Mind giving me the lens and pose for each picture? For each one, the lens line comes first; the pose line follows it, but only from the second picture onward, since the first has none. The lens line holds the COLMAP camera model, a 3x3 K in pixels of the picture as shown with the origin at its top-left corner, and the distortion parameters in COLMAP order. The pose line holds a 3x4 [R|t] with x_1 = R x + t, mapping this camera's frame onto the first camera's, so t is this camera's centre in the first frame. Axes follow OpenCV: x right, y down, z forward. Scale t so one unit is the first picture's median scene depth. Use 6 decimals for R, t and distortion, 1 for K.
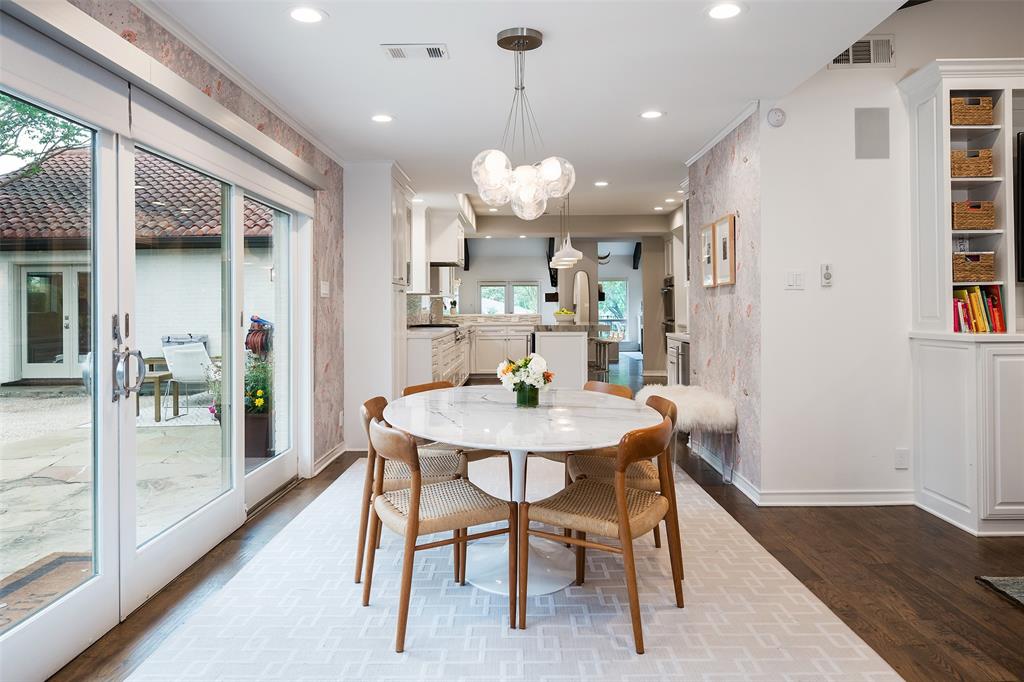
lens RADIAL K [[683.6, 0, 495.7], [0, 683.6, 304.0], [0, 0, 1]] dist [-0.004176, 0.003370]
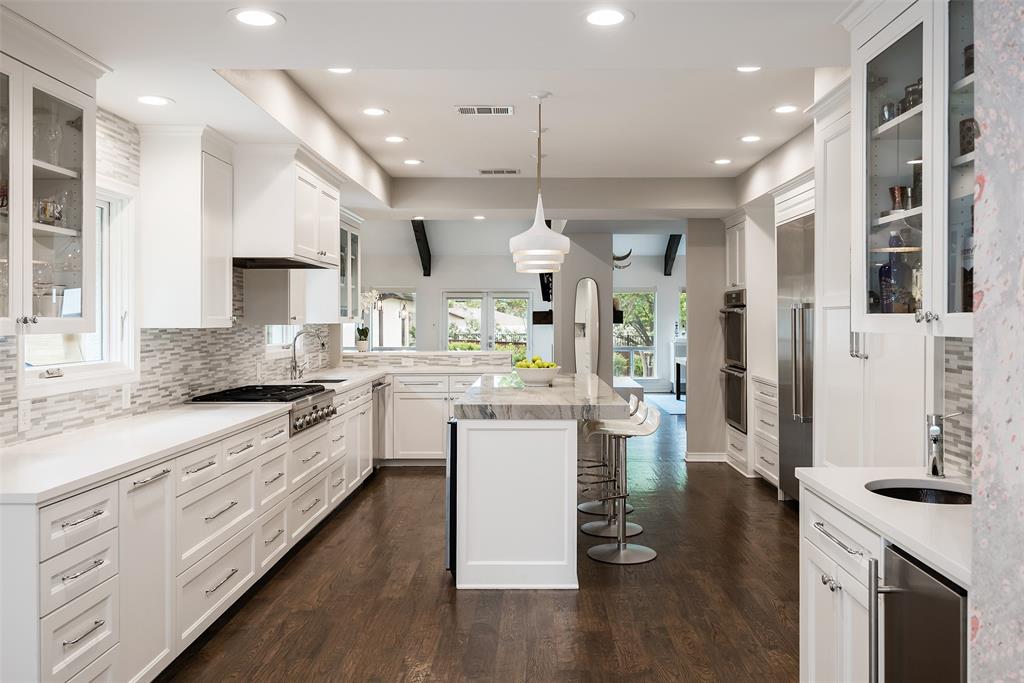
lens RADIAL K [[767.8, 0, 515.4], [0, 767.8, 334.8], [0, 0, 1]] dist [0.002551, 0.001121]
pose [[0.999850, 0.004362, 0.016763, 0.060001], [-0.004825, 0.999605, 0.027675, -0.018554], [-0.016635, -0.027751, 0.999476, 0.356445]]
